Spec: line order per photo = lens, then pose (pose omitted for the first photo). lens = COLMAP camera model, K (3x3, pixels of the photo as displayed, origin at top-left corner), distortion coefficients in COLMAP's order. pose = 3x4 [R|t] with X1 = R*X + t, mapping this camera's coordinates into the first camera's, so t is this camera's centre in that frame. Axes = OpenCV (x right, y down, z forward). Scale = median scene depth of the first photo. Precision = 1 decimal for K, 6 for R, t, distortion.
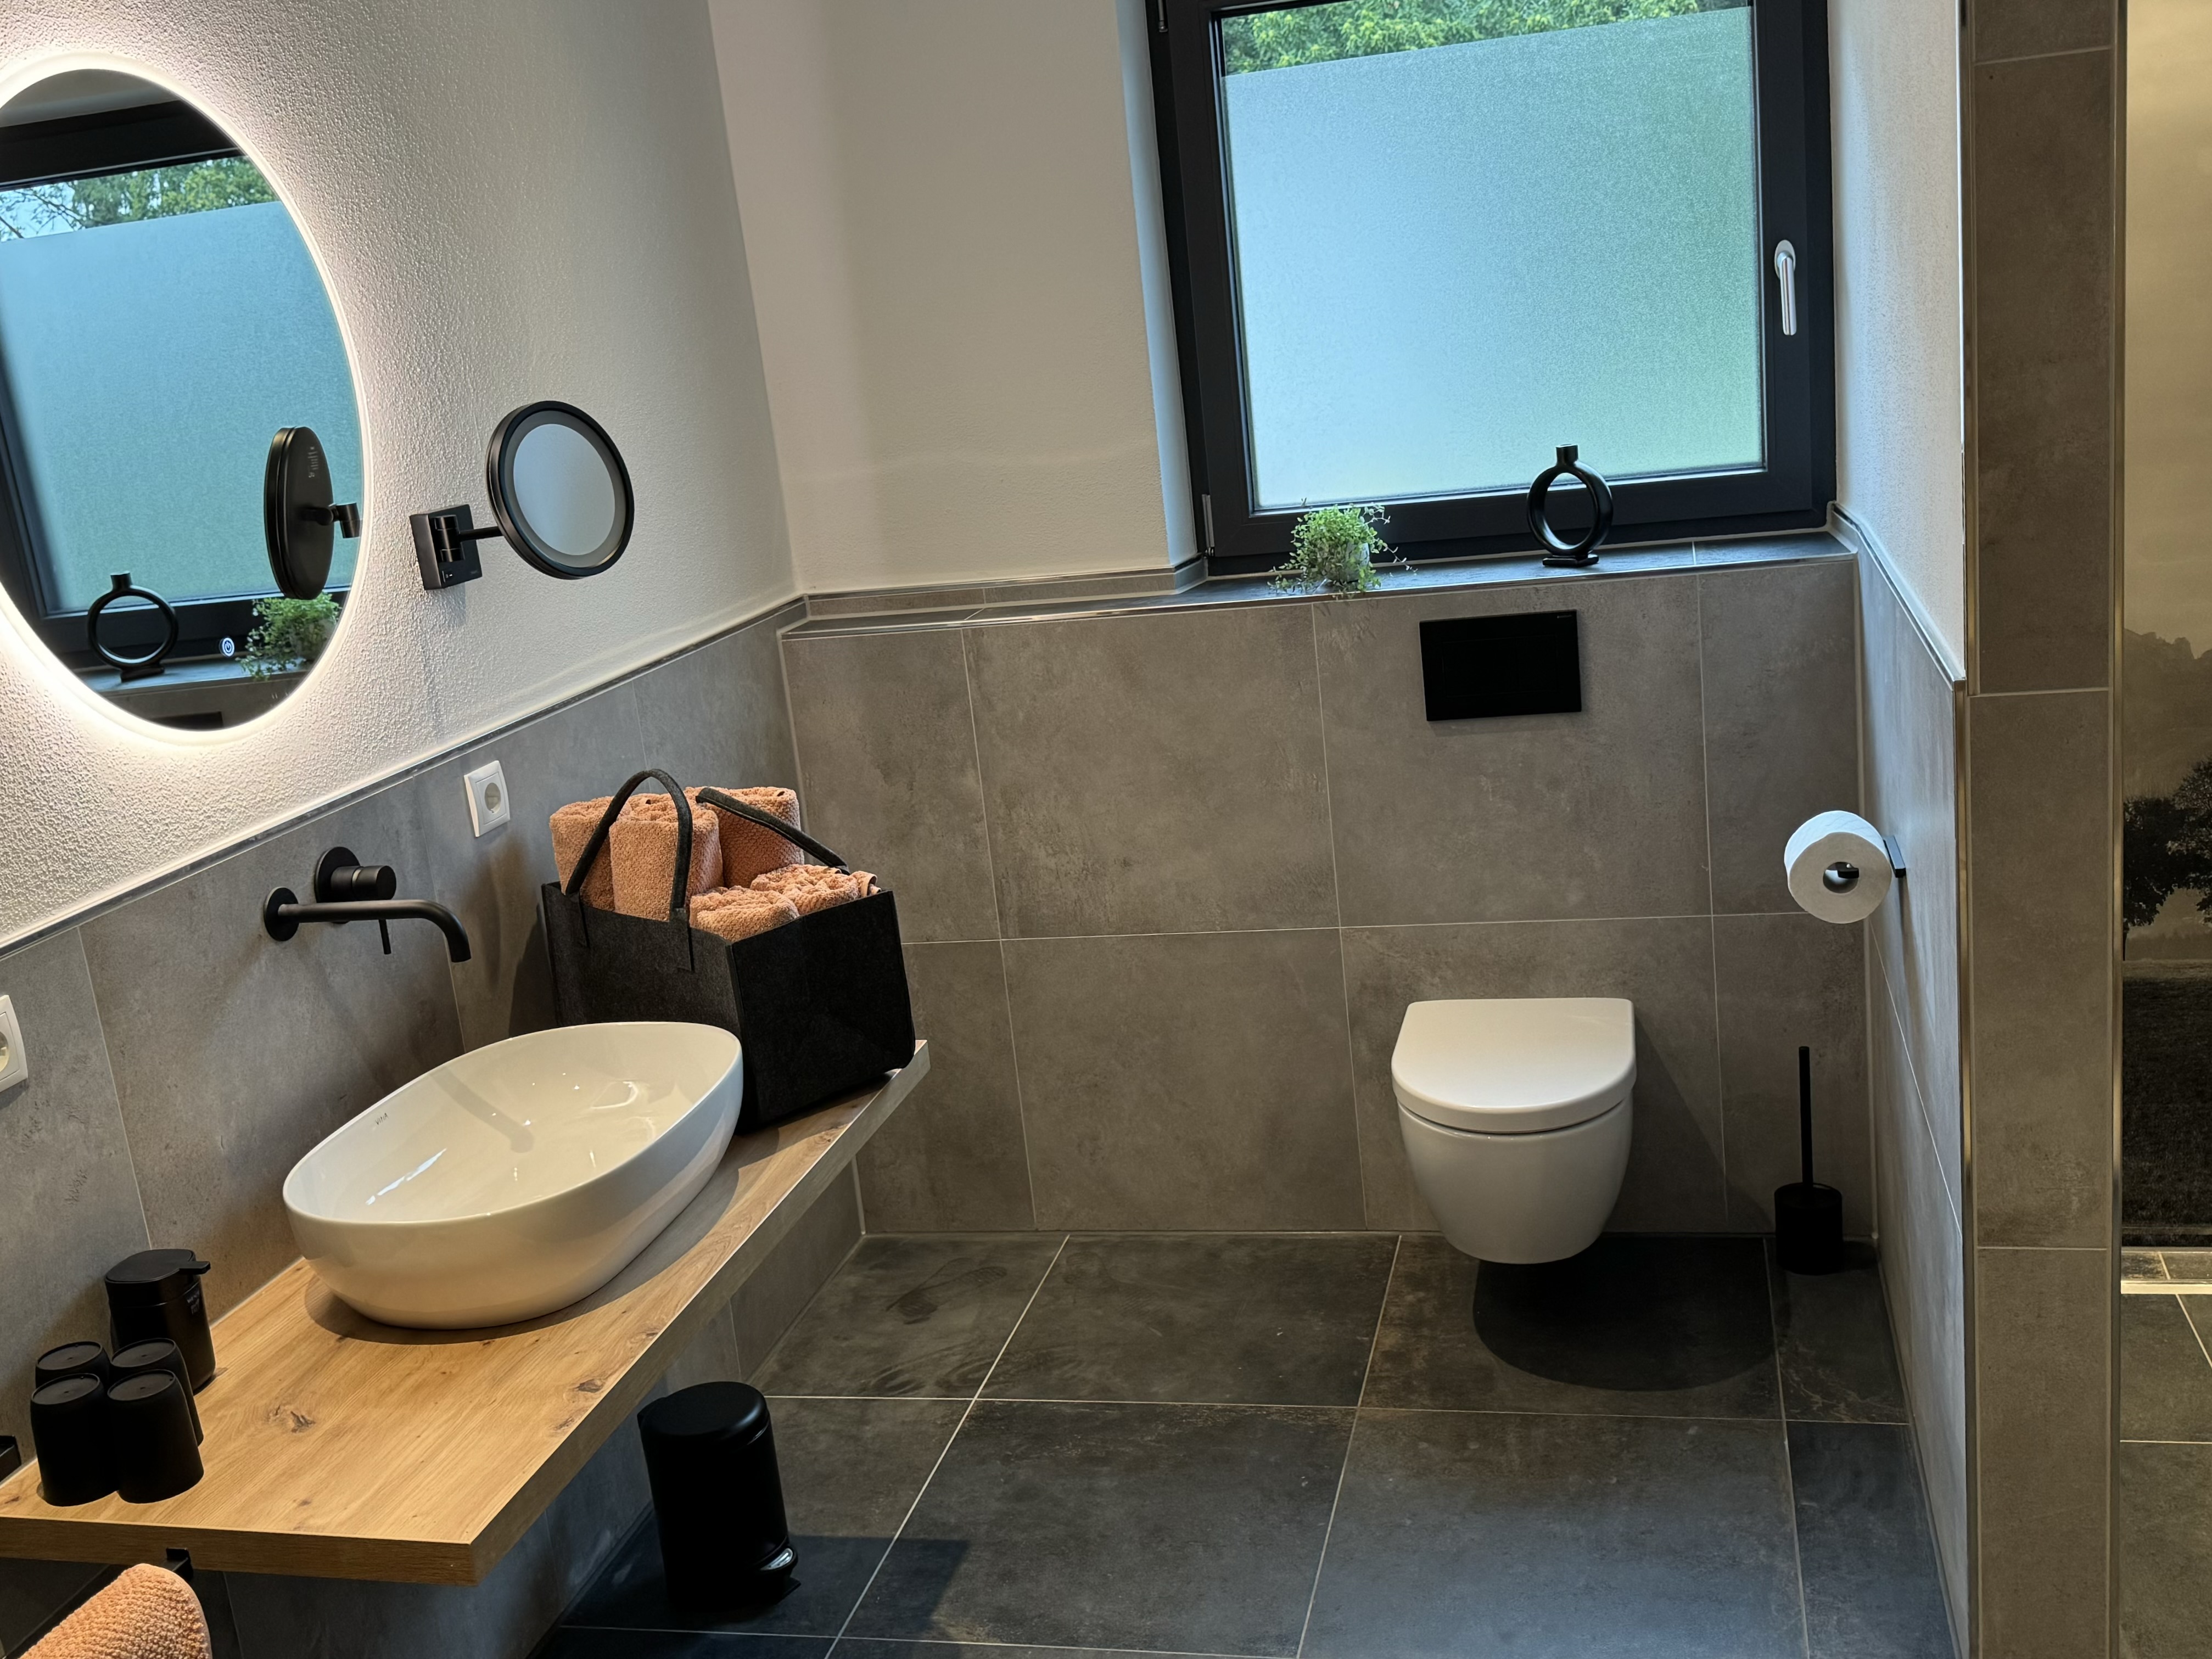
lens RADIAL K [[2198.6, 0, 1106.0], [0, 2198.6, 829.5], [0, 0, 1]] dist [0.191566, -0.426513]
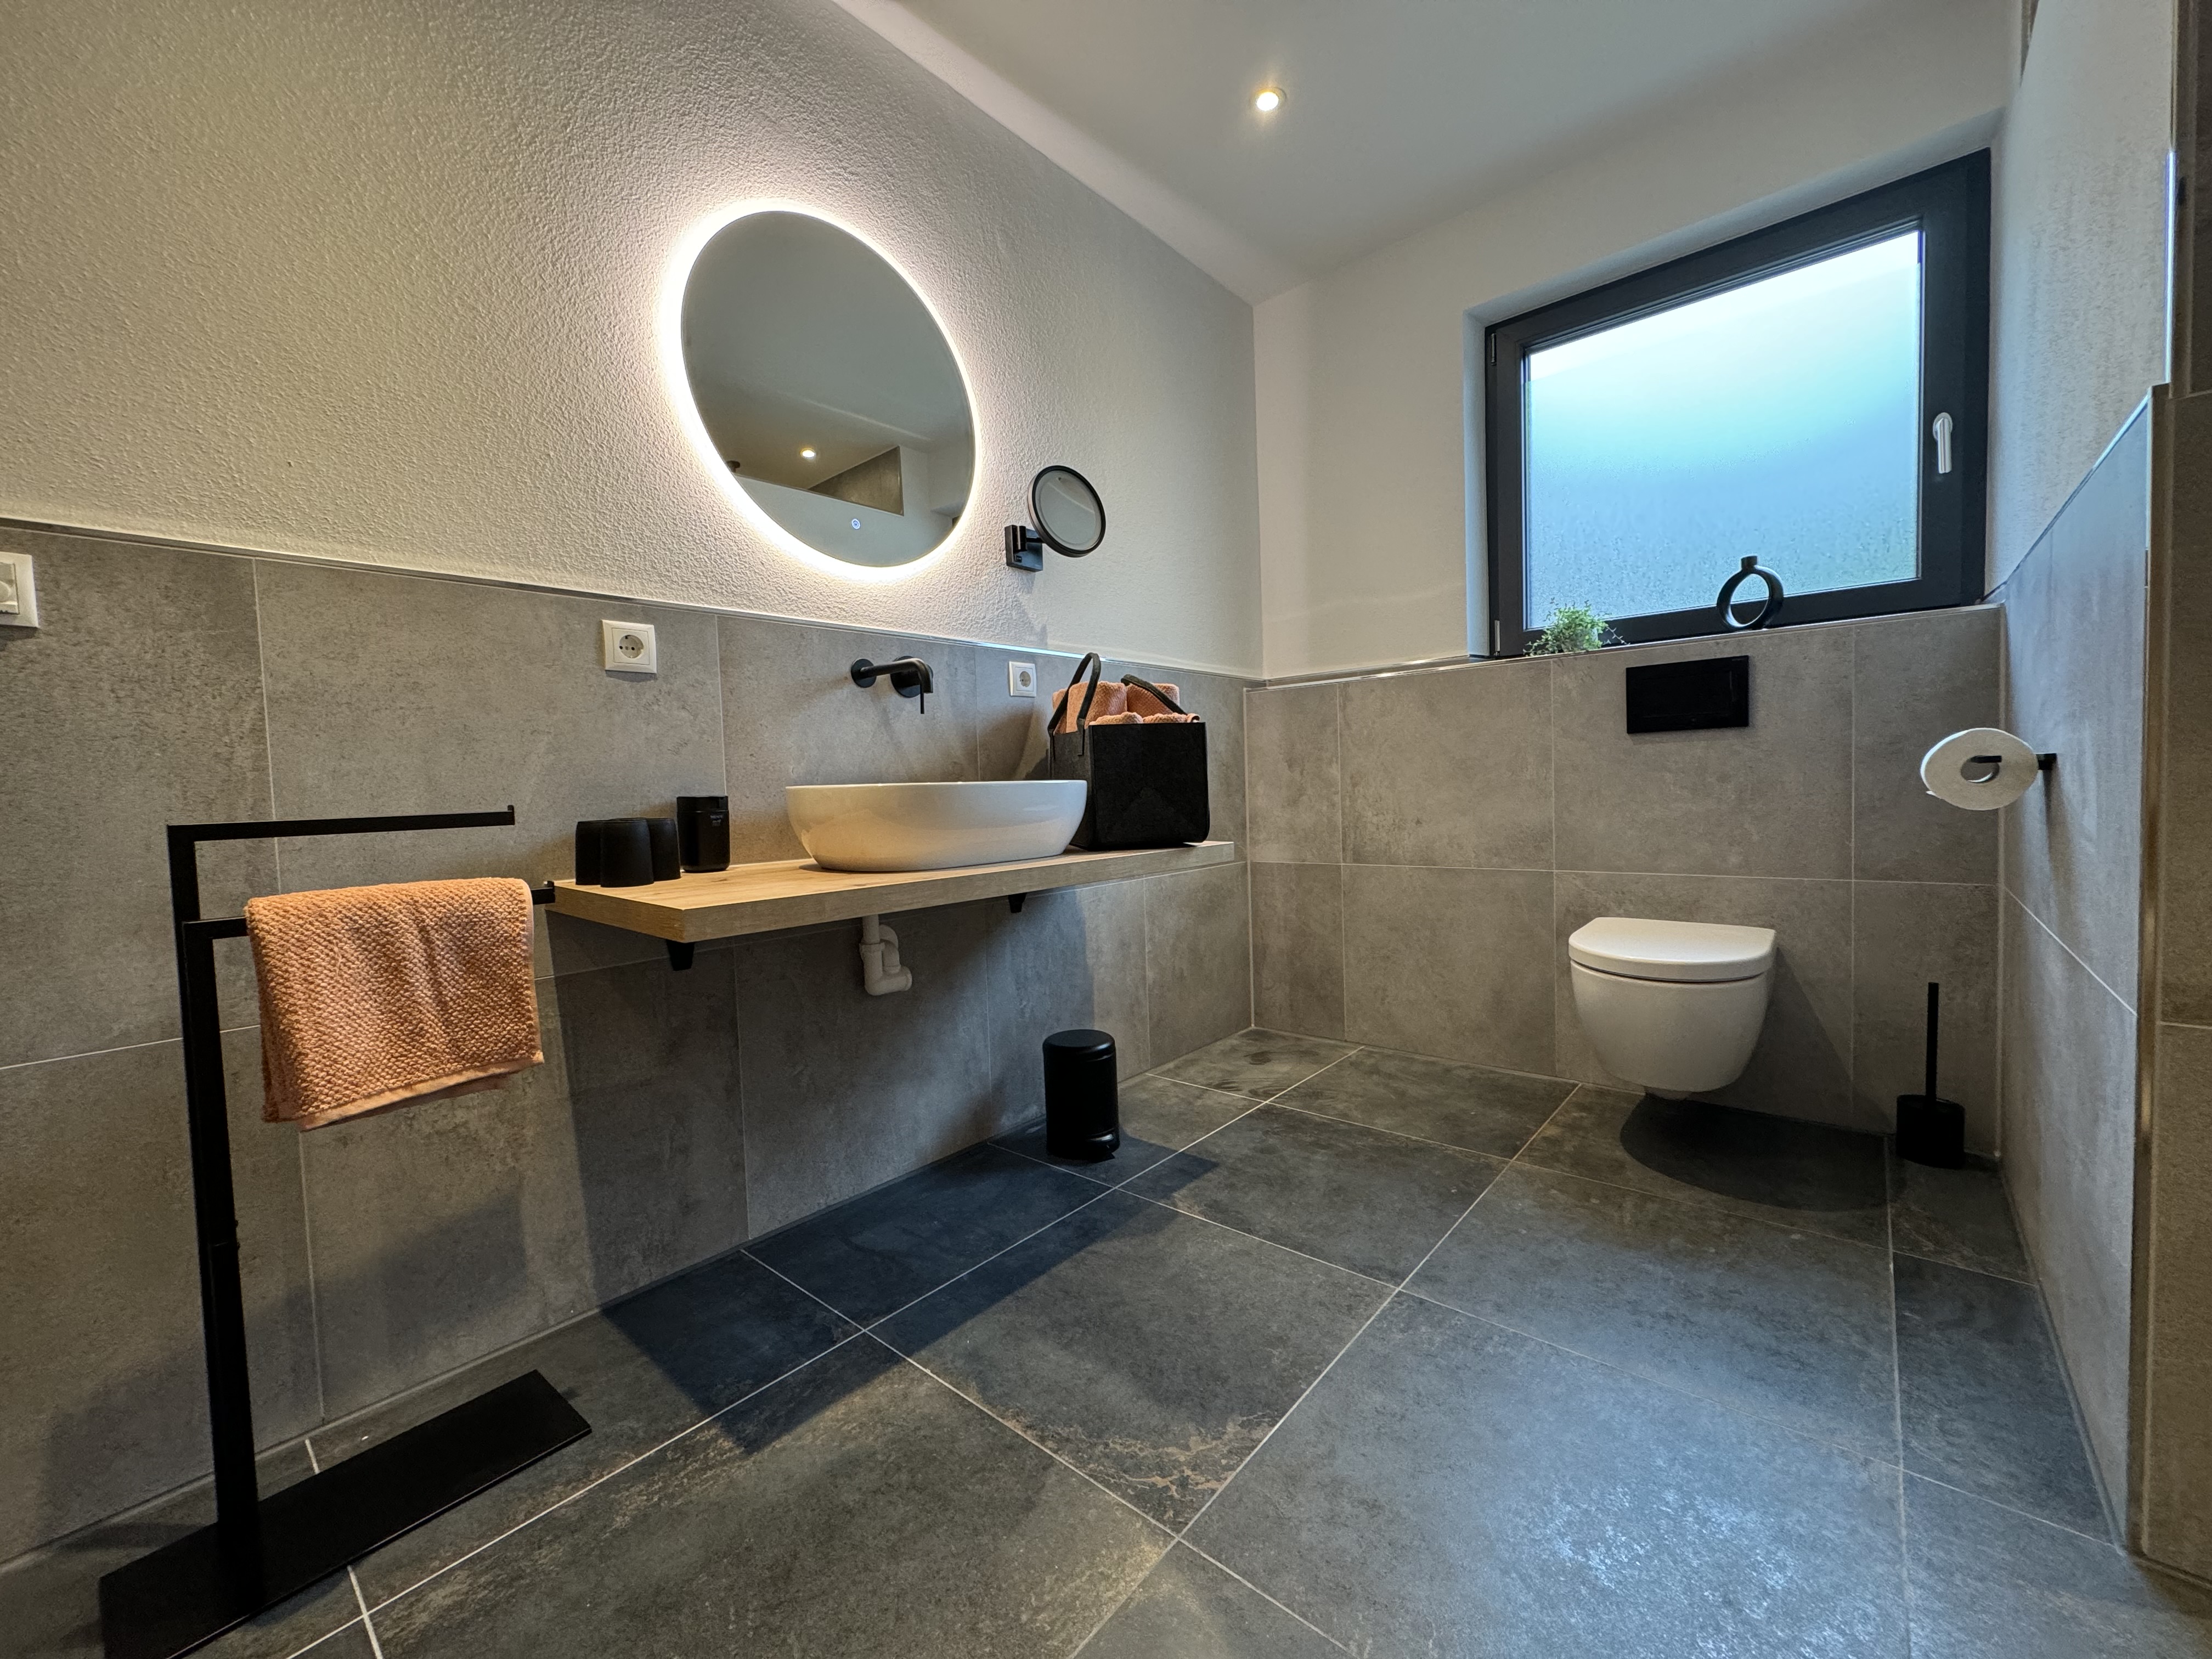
lens RADIAL K [[873.4, 0, 1106.0], [0, 873.4, 829.5], [0, 0, 1]] dist [-0.000365, -0.000063]
pose [[0.885228, 0.097497, -0.454825, 0.109230], [-0.171342, 0.977381, -0.123972, 0.155395], [0.432450, 0.187674, 0.881910, 0.328821]]
